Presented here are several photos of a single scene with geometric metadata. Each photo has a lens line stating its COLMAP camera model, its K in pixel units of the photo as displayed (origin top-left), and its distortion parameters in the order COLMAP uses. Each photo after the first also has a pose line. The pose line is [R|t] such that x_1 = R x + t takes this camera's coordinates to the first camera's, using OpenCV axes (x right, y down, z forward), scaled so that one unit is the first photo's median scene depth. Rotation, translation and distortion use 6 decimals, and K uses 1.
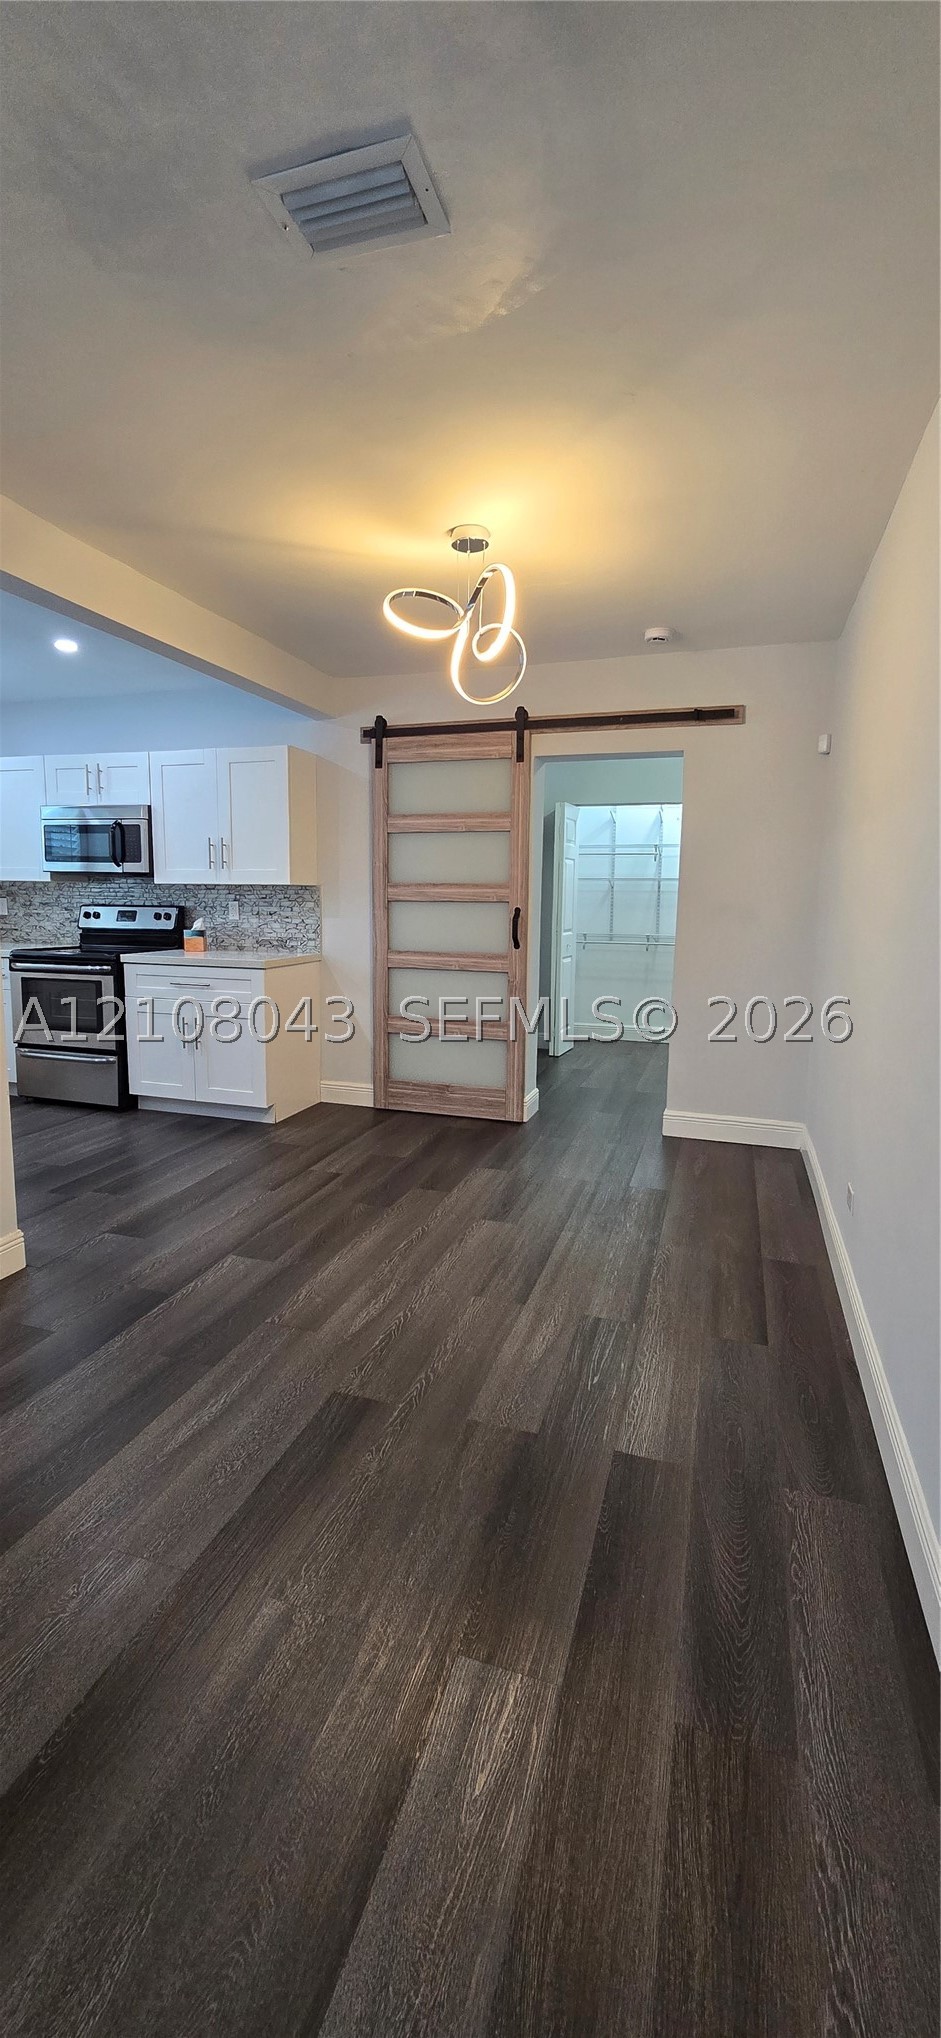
lens RADIAL K [[827.2, 0, 458.5], [0, 827.2, 1011.2], [0, 0, 1]] dist [0.000145, -0.001236]
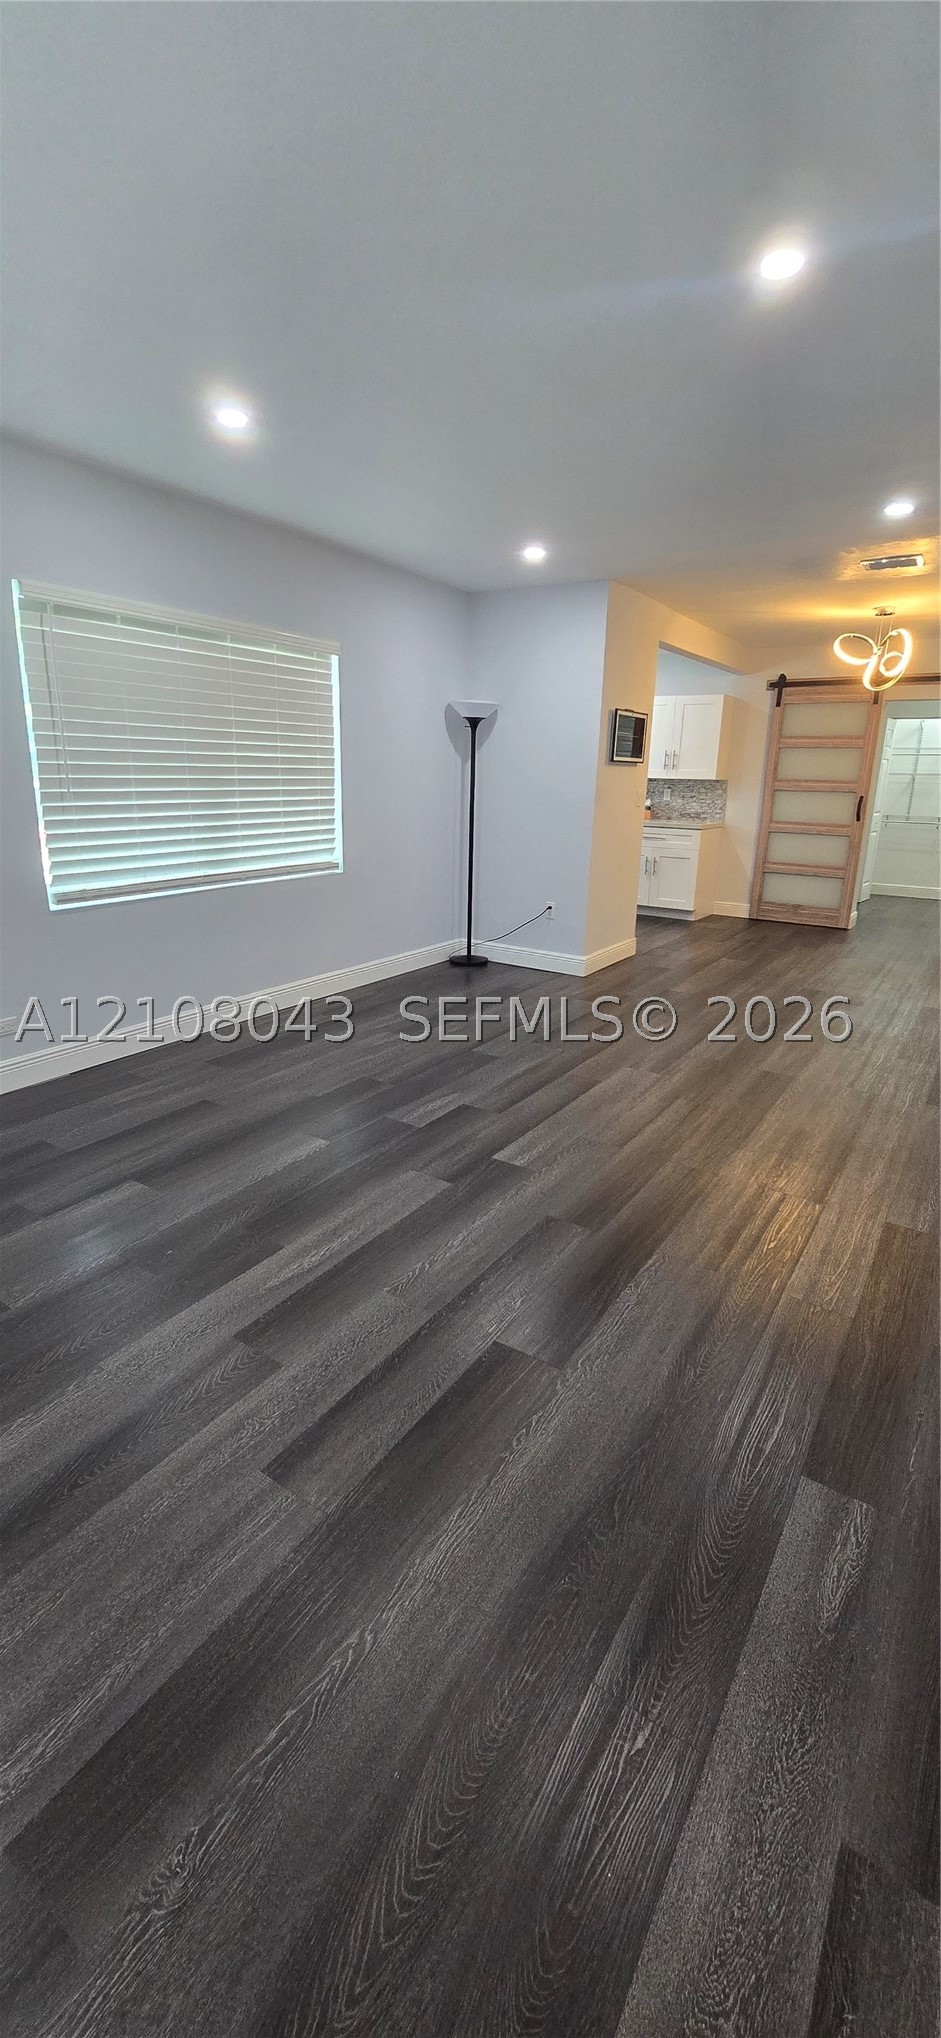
lens RADIAL K [[827.2, 0, 458.8], [0, 827.2, 1015.3], [0, 0, 1]] dist [0.000145, -0.001236]
pose [[0.964724, 0.082505, -0.250000, -0.240976], [-0.045762, 0.987721, 0.149376, 0.091520], [0.259254, -0.132666, 0.956654, -0.795175]]
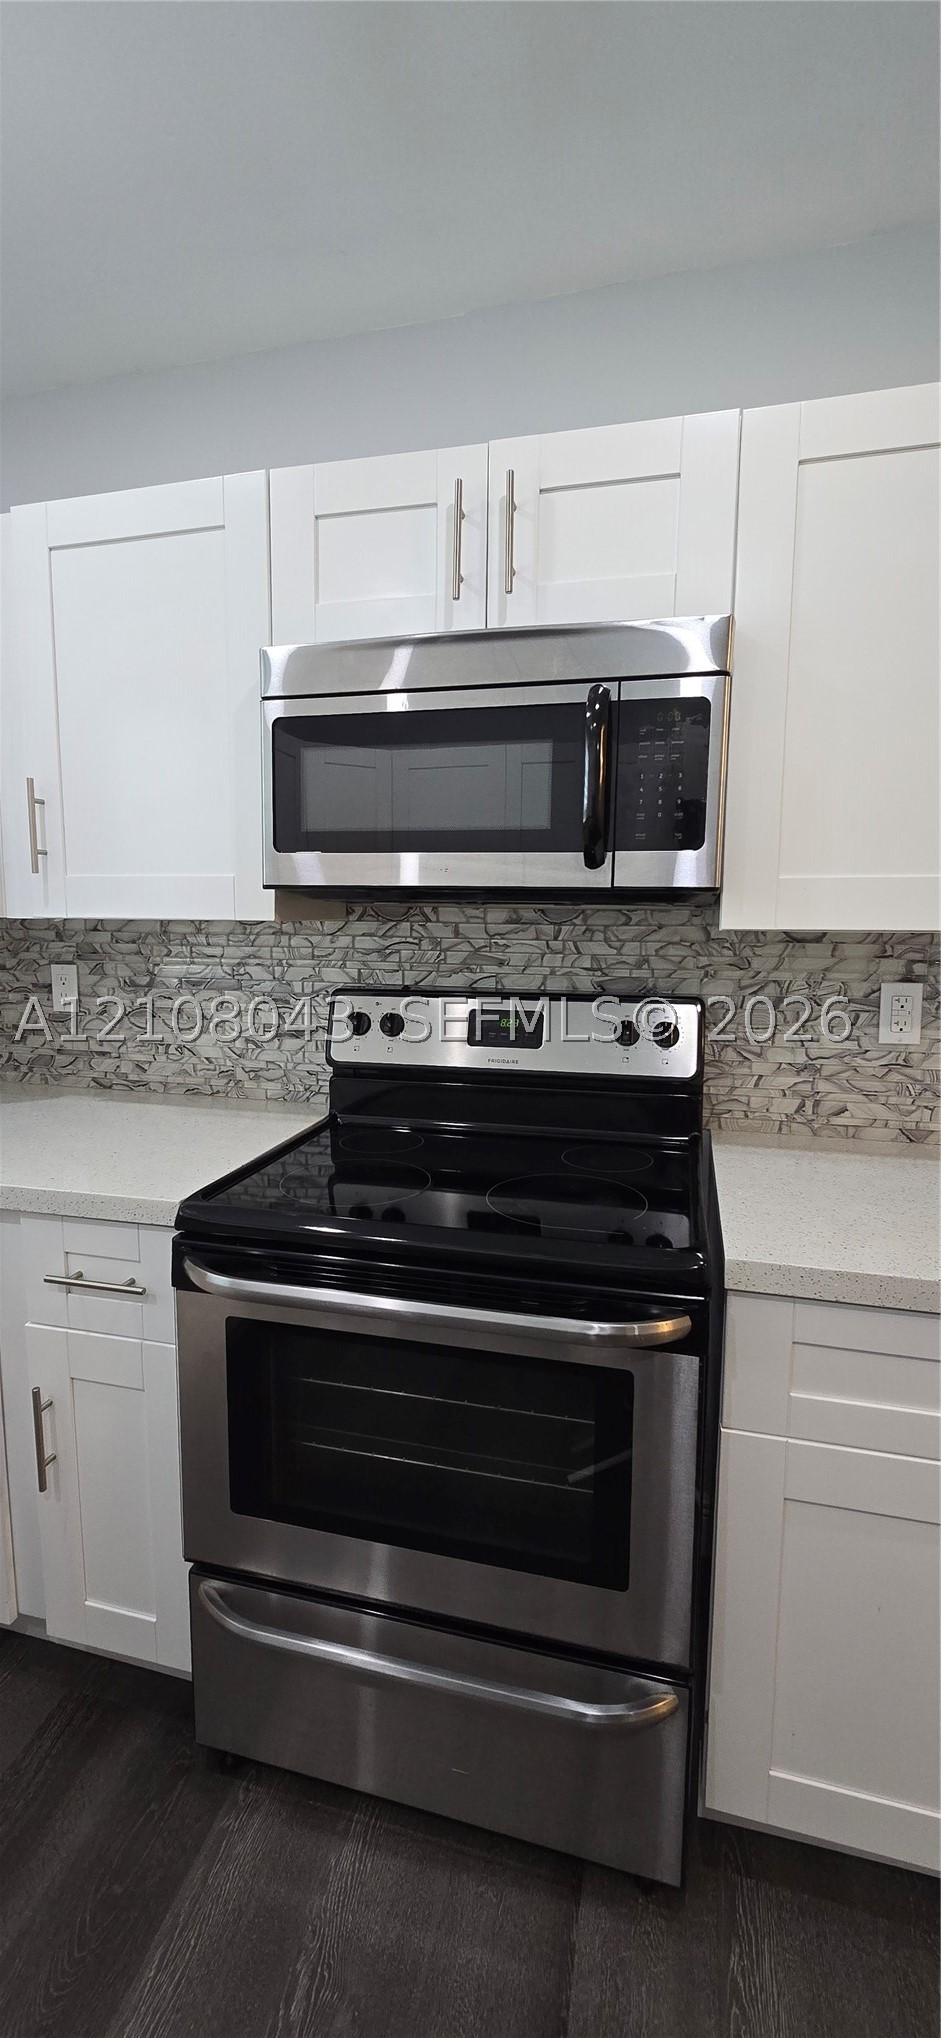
lens RADIAL K [[827.2, 0, 458.8], [0, 827.2, 1001.0], [0, 0, 1]] dist [0.000145, -0.001236]
pose [[0.997720, -0.013079, 0.066212, -0.483920], [0.015051, 0.999455, -0.029380, -0.128567], [-0.065792, 0.030310, 0.997373, 0.763538]]
